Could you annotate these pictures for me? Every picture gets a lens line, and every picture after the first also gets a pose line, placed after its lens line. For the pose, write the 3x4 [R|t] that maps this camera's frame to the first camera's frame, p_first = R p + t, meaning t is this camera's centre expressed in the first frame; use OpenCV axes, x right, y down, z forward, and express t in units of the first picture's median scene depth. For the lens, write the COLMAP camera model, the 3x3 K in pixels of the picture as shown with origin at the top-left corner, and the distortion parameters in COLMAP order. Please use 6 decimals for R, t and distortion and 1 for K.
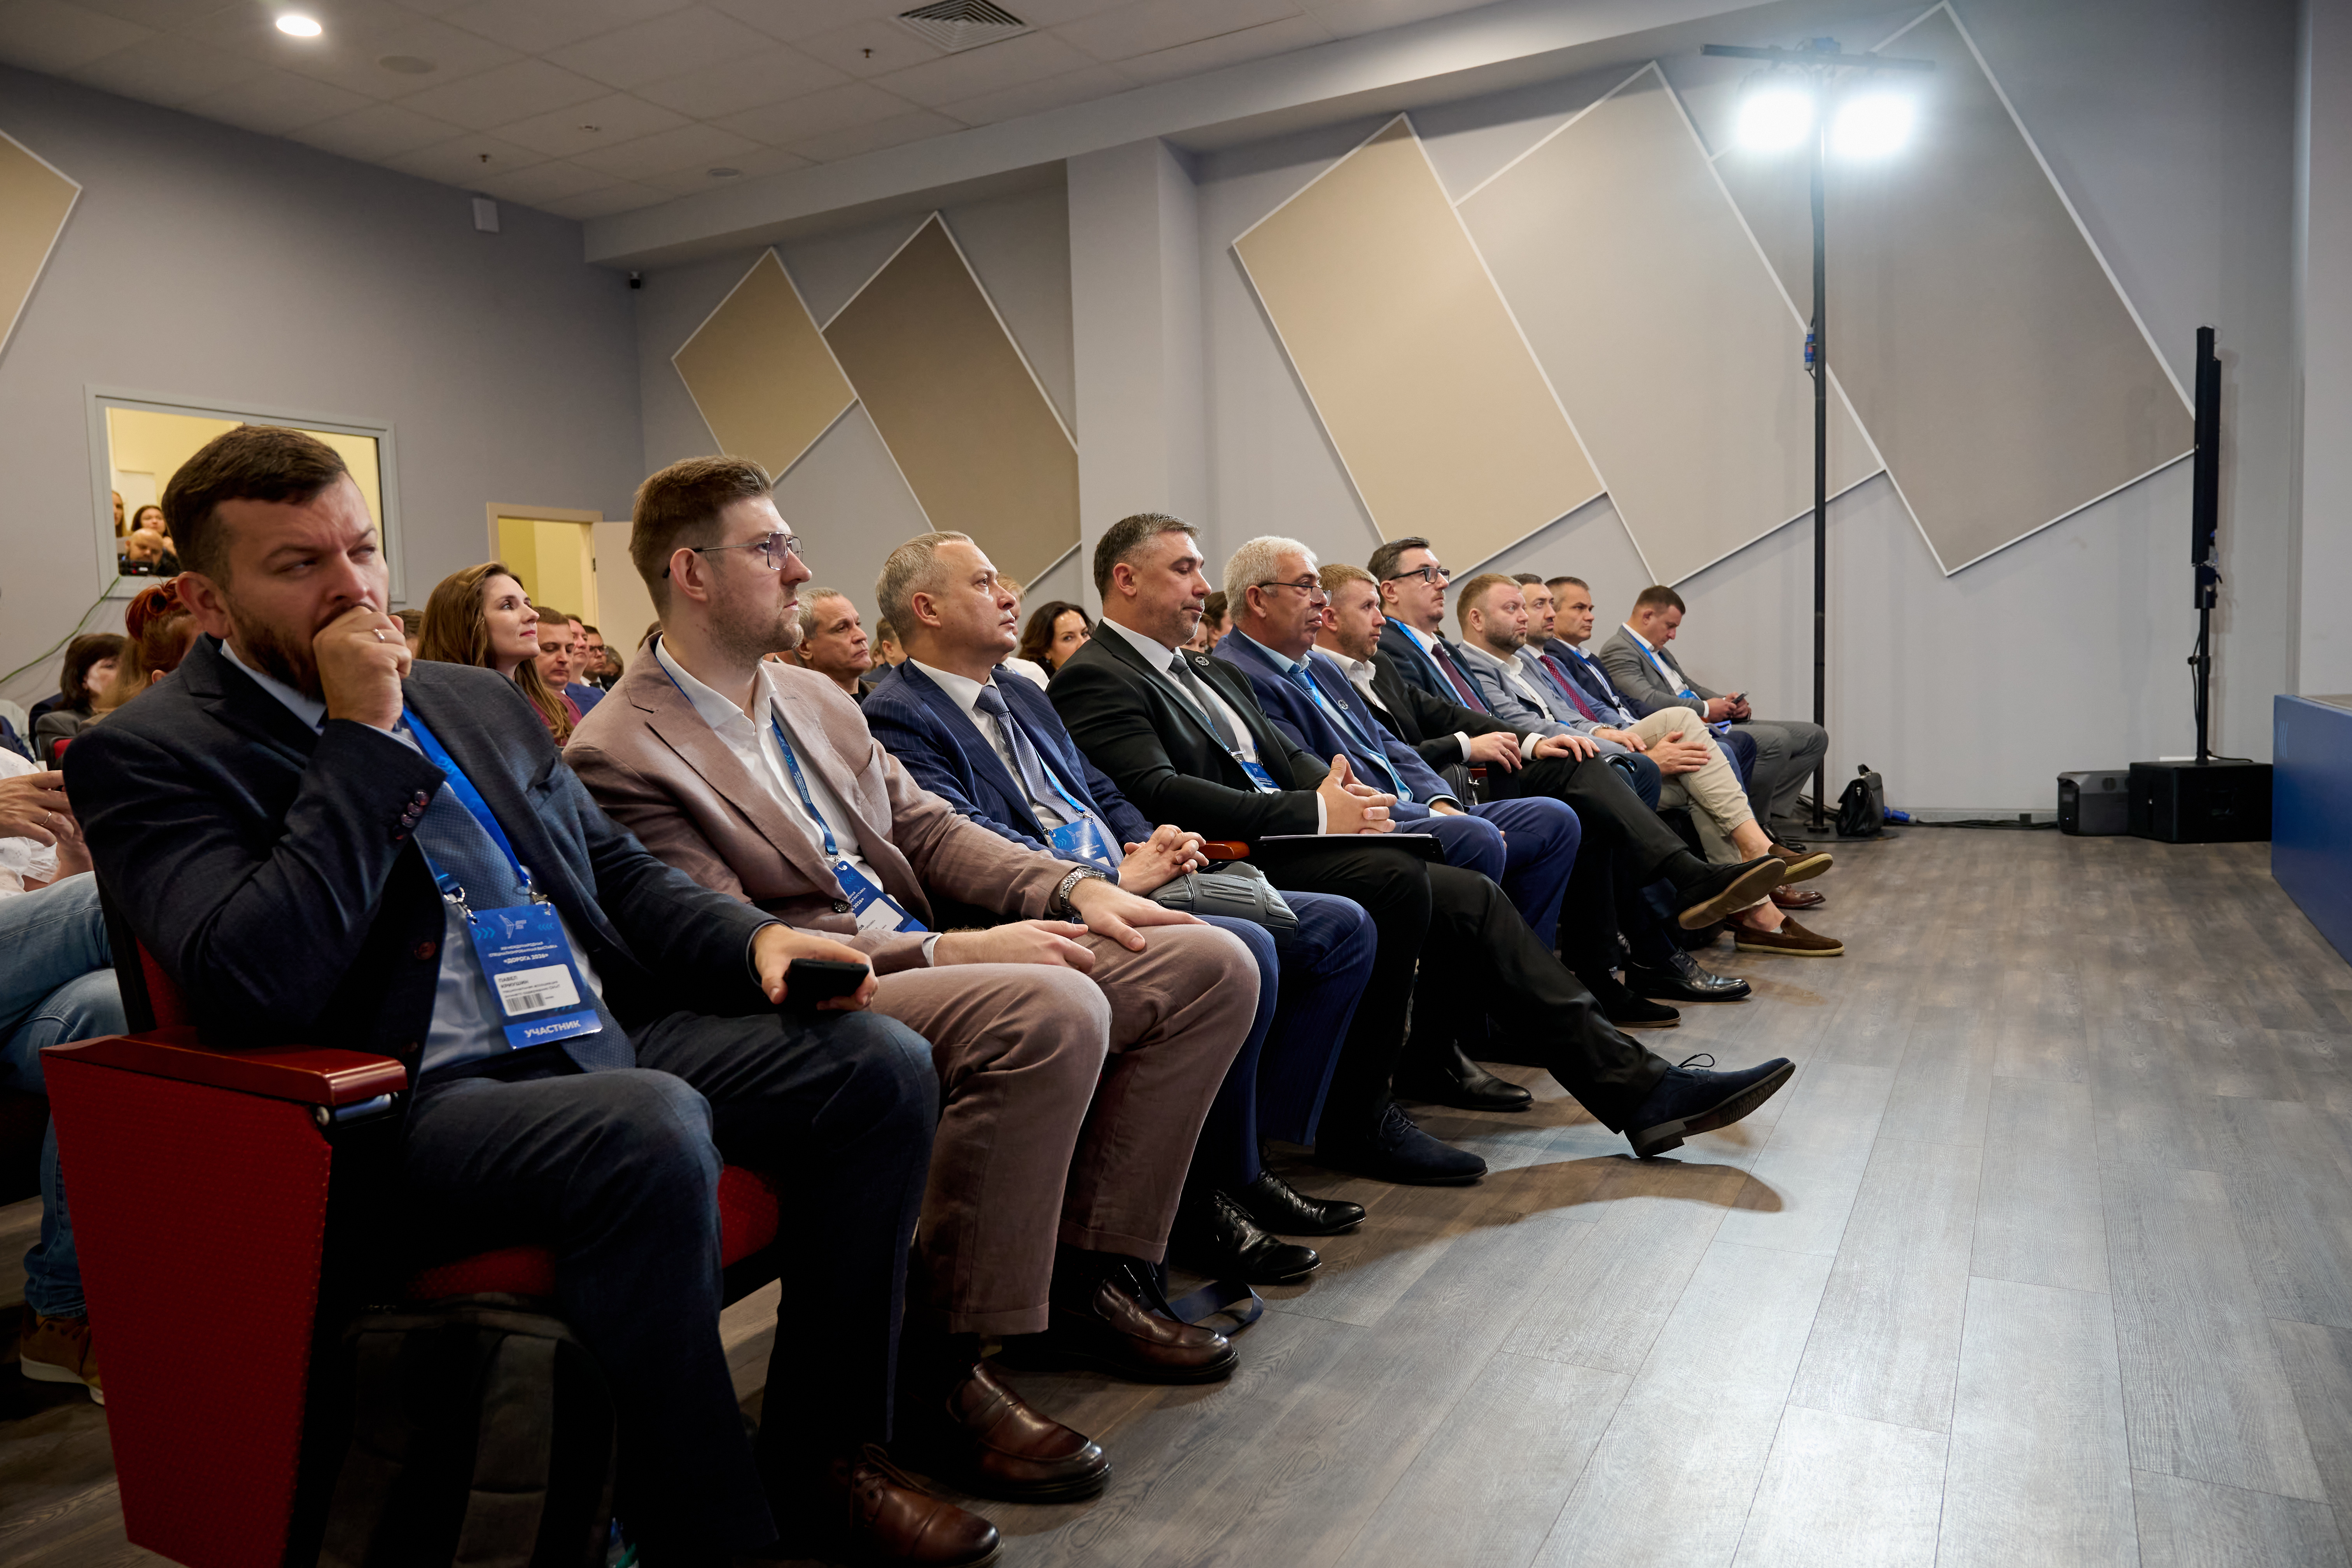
lens RADIAL K [[1706.5, 0, 1180.4], [0, 1706.5, 795.3], [0, 0, 1]] dist [-0.014600, 0.011276]
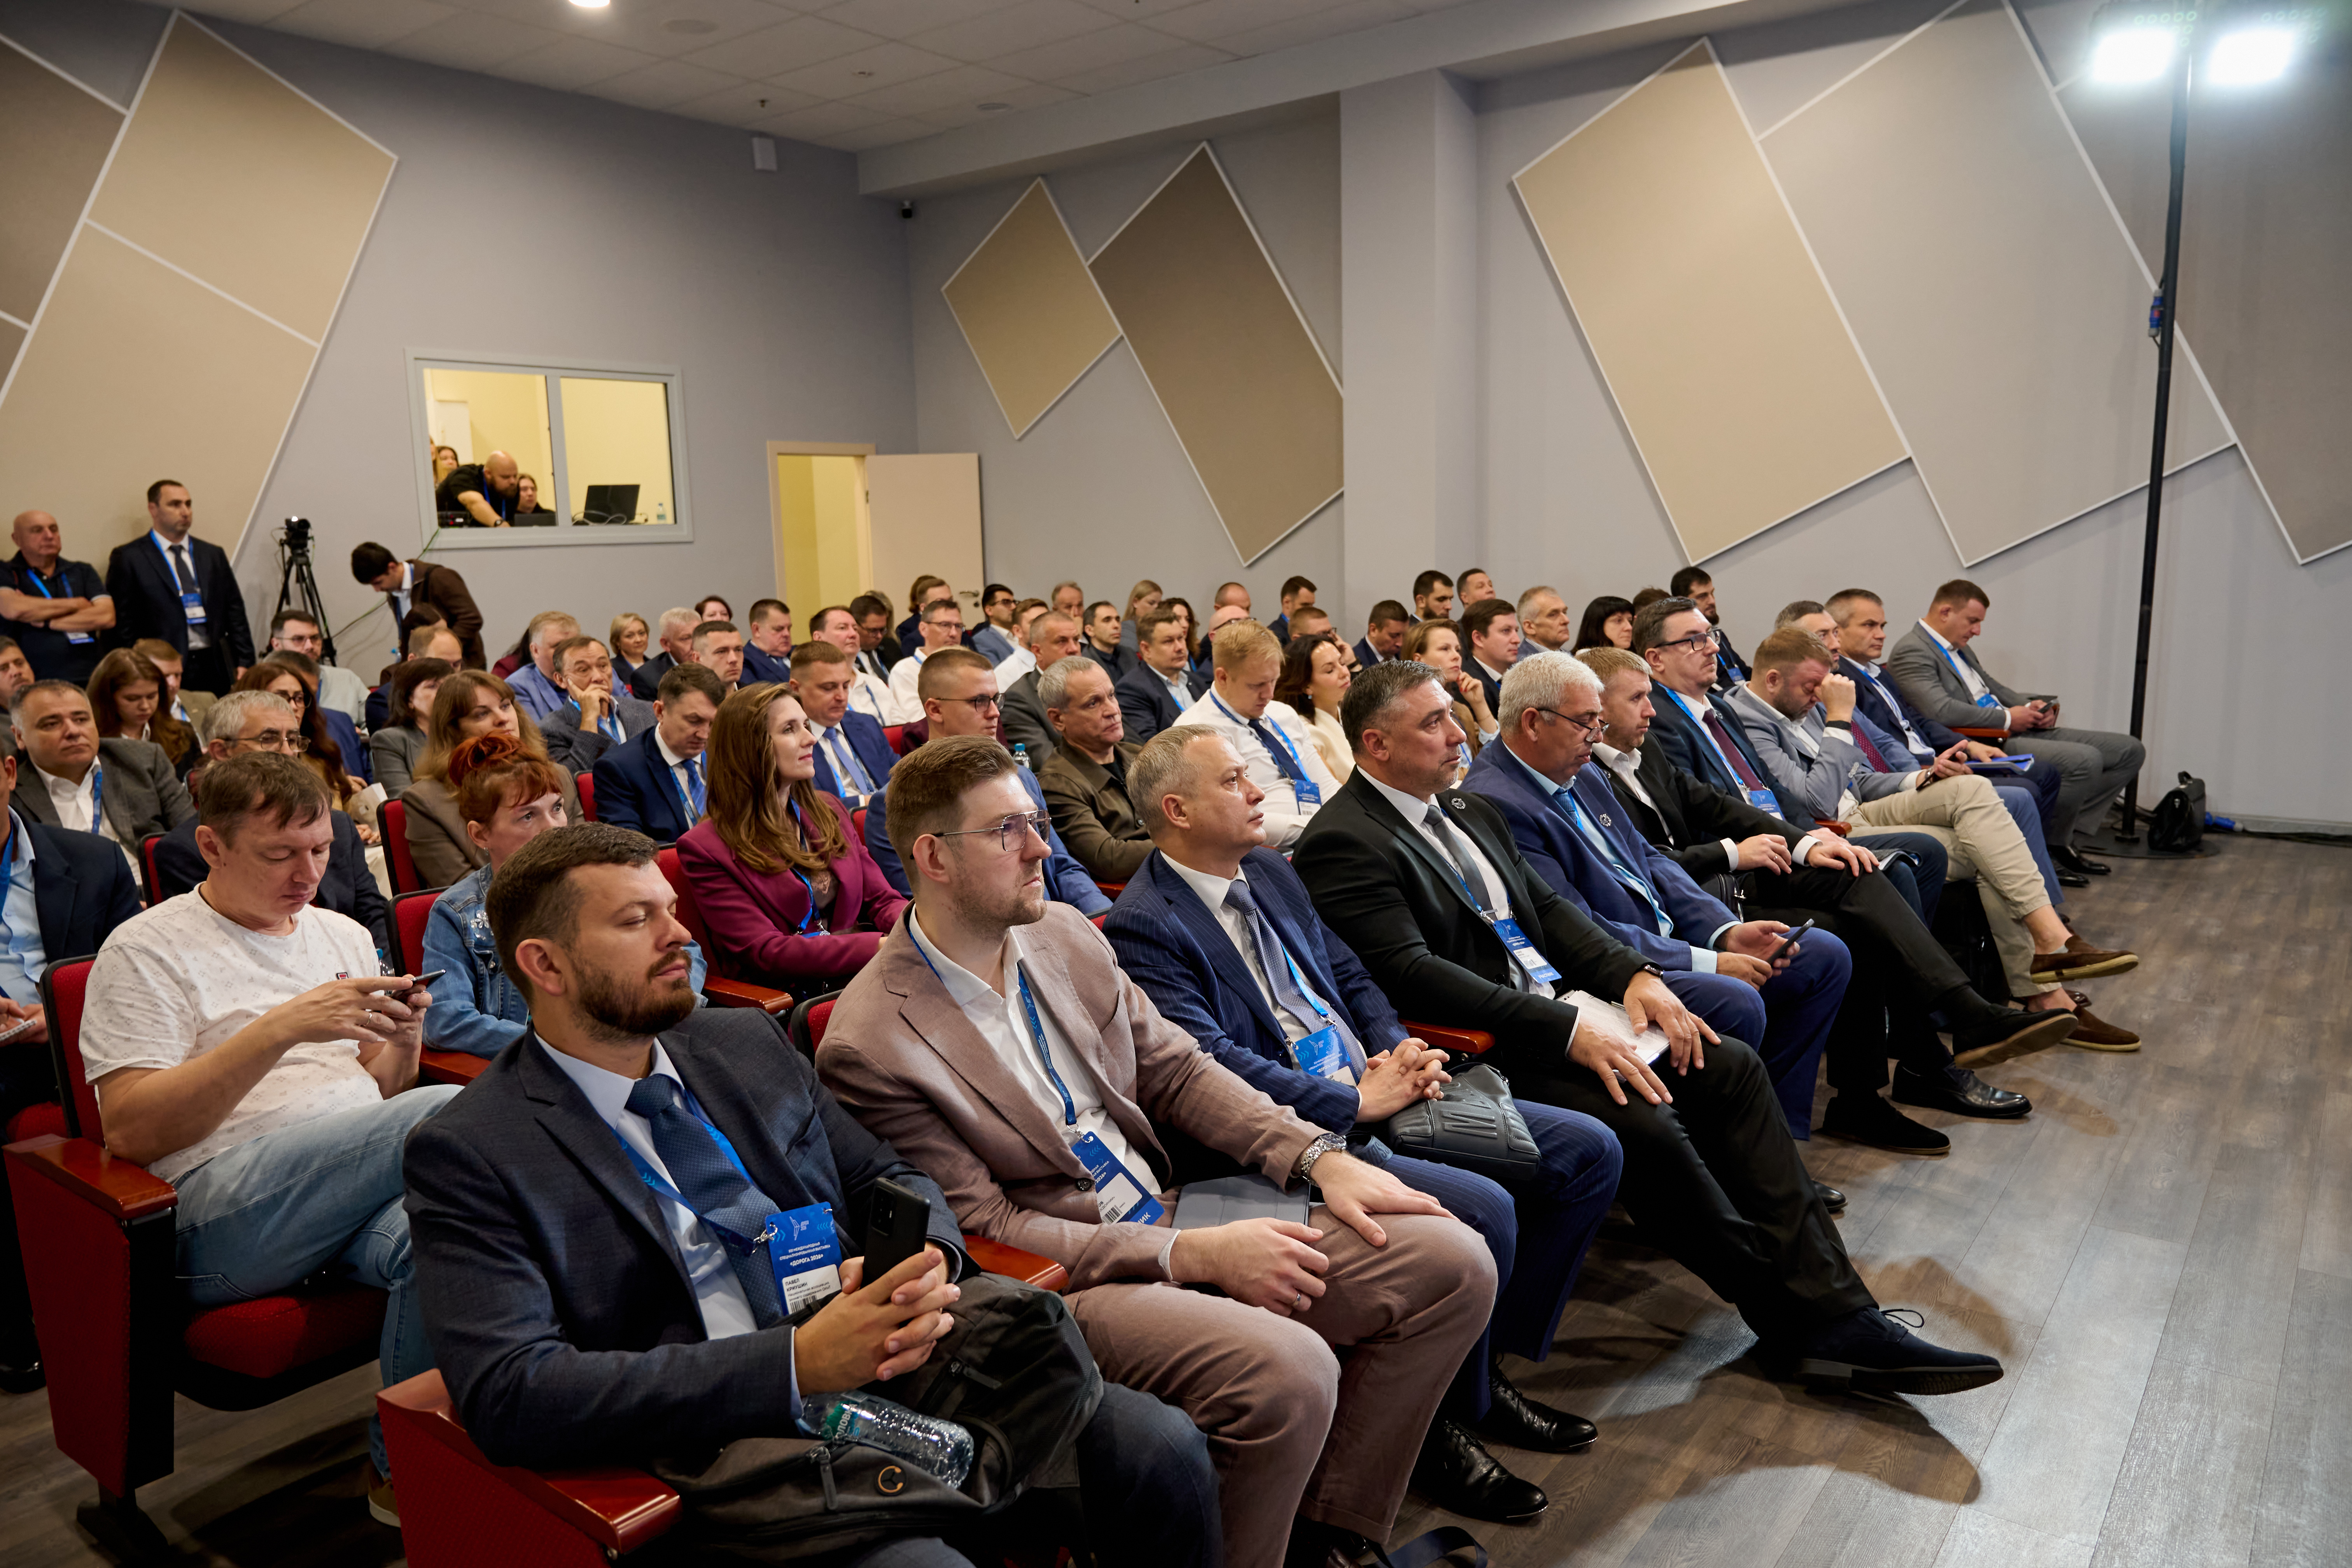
lens RADIAL K [[1706.5, 0, 1172.0], [0, 1706.5, 782.3], [0, 0, 1]] dist [-0.014600, 0.011276]
pose [[0.987342, 0.032971, -0.155139, 0.002681], [-0.017452, 0.994799, 0.100353, -0.151641], [0.157641, -0.096375, 0.982782, 0.009865]]
